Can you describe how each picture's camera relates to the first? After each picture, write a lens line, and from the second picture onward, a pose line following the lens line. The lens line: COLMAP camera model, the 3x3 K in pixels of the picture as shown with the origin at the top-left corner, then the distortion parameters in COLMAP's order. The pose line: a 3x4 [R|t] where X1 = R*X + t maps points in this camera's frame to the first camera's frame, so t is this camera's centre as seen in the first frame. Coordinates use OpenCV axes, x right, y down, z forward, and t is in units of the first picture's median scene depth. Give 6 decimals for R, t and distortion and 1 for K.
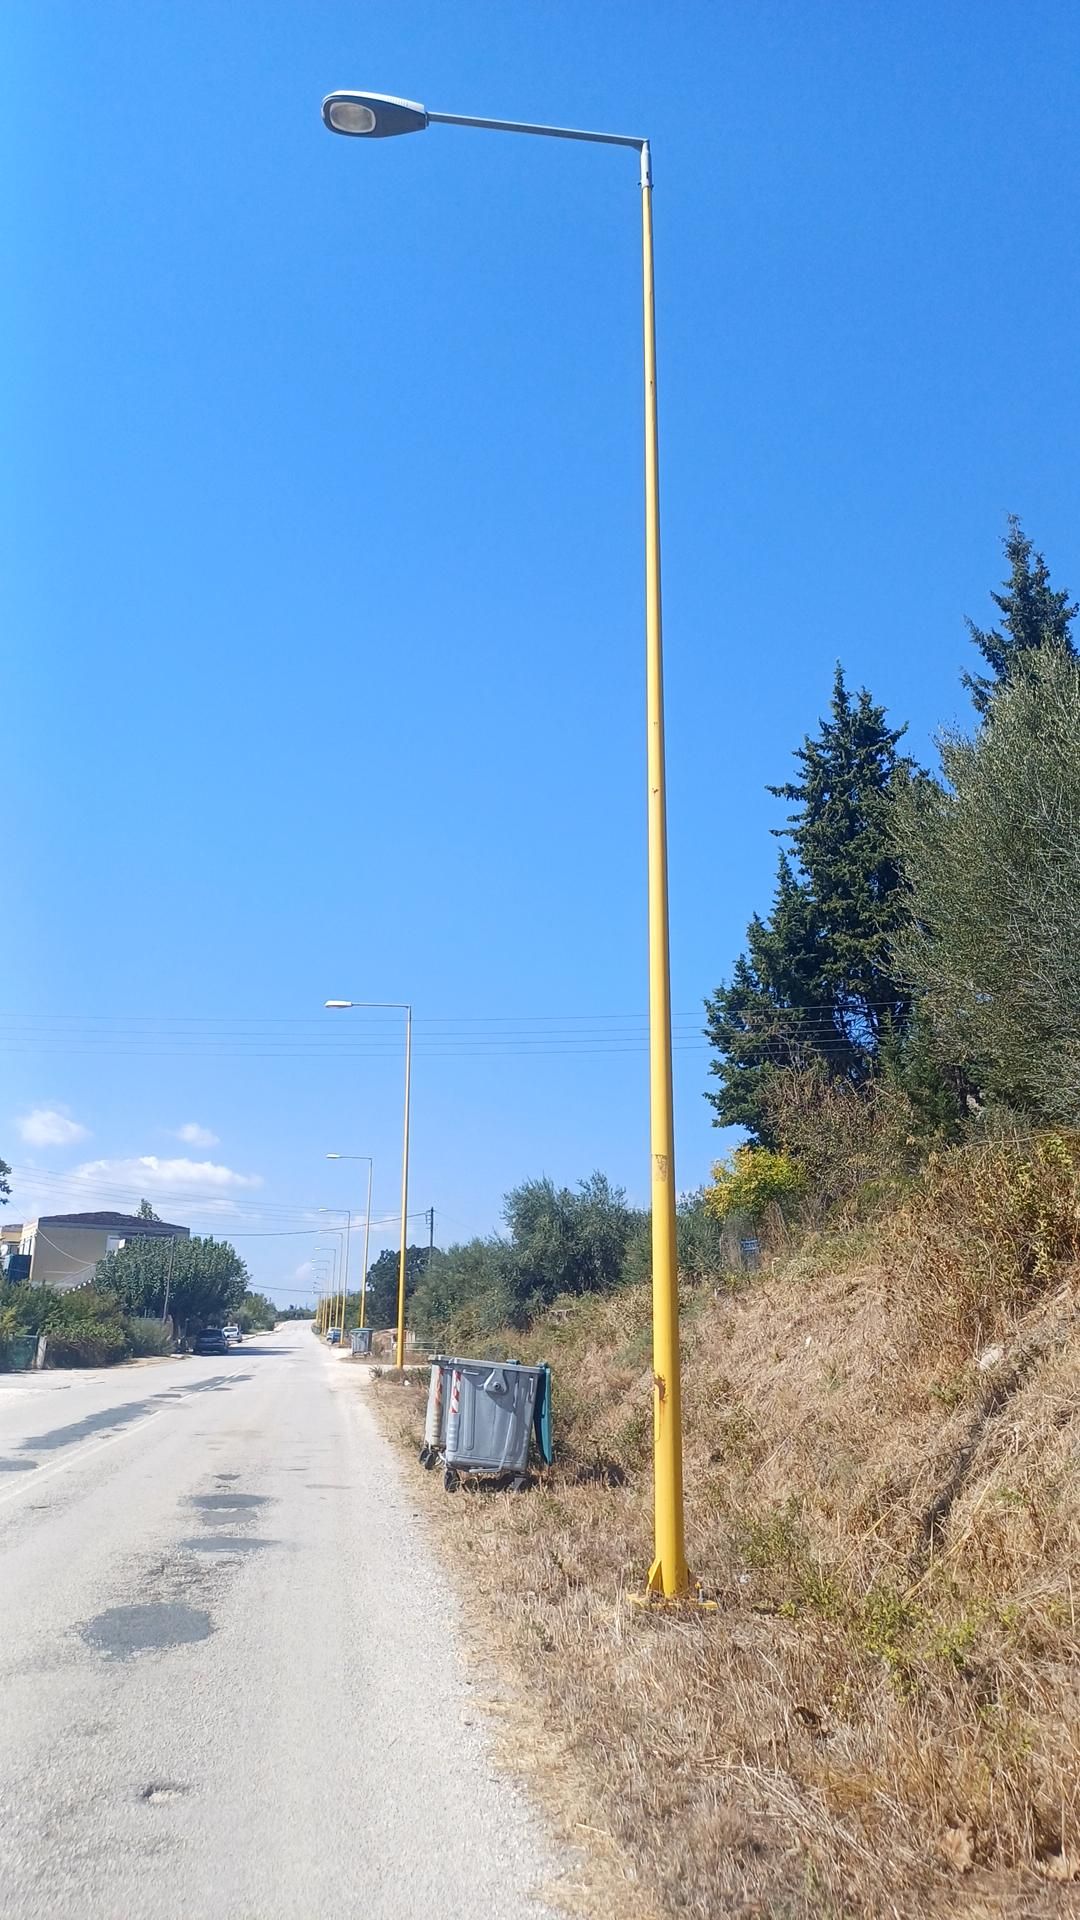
lens RADIAL K [[1487.3, 0, 534.9], [0, 1487.3, 854.8], [0, 0, 1]] dist [0.056817, -0.000085]
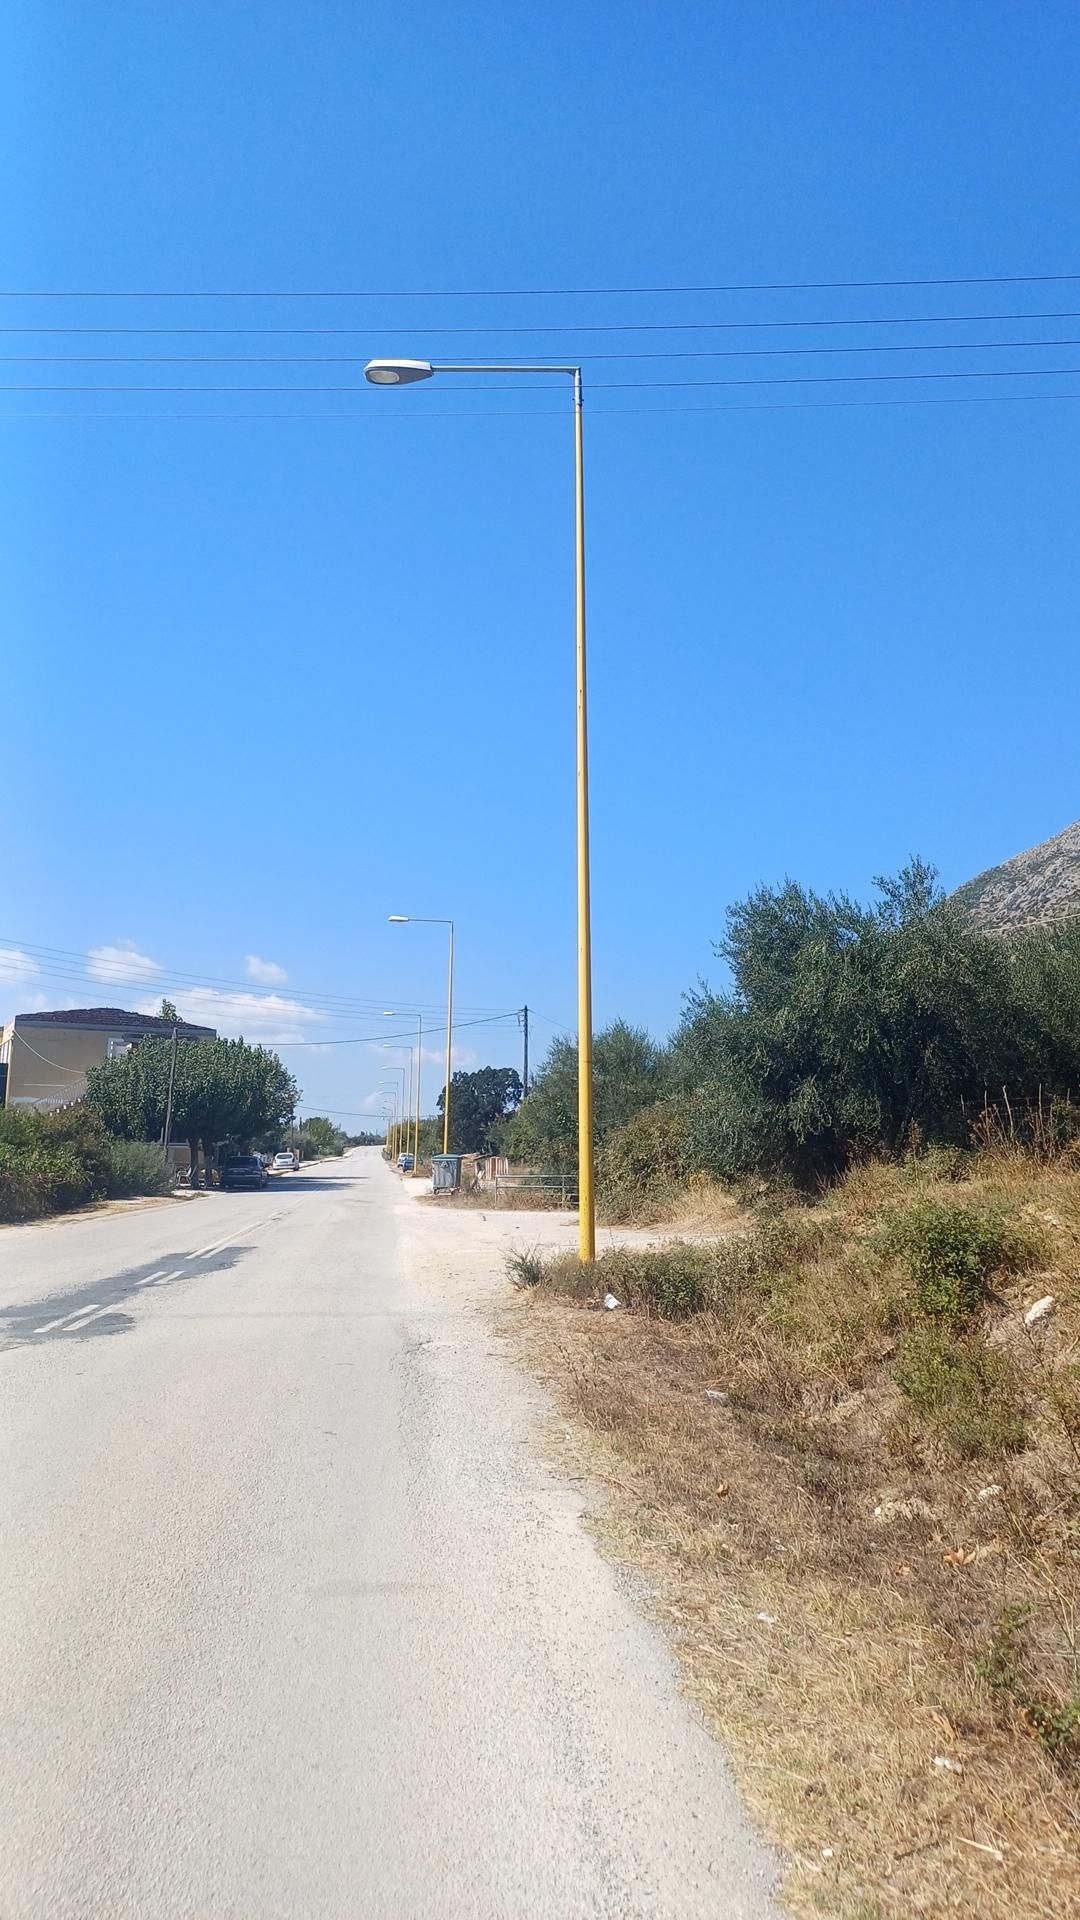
lens RADIAL K [[1487.3, 0, 534.9], [0, 1487.3, 854.8], [0, 0, 1]] dist [0.056817, -0.000085]
pose [[0.999110, -0.012870, -0.040160, -0.036890], [0.017164, 0.993949, 0.108490, 0.084288], [0.038521, -0.109083, 0.993286, 0.268823]]
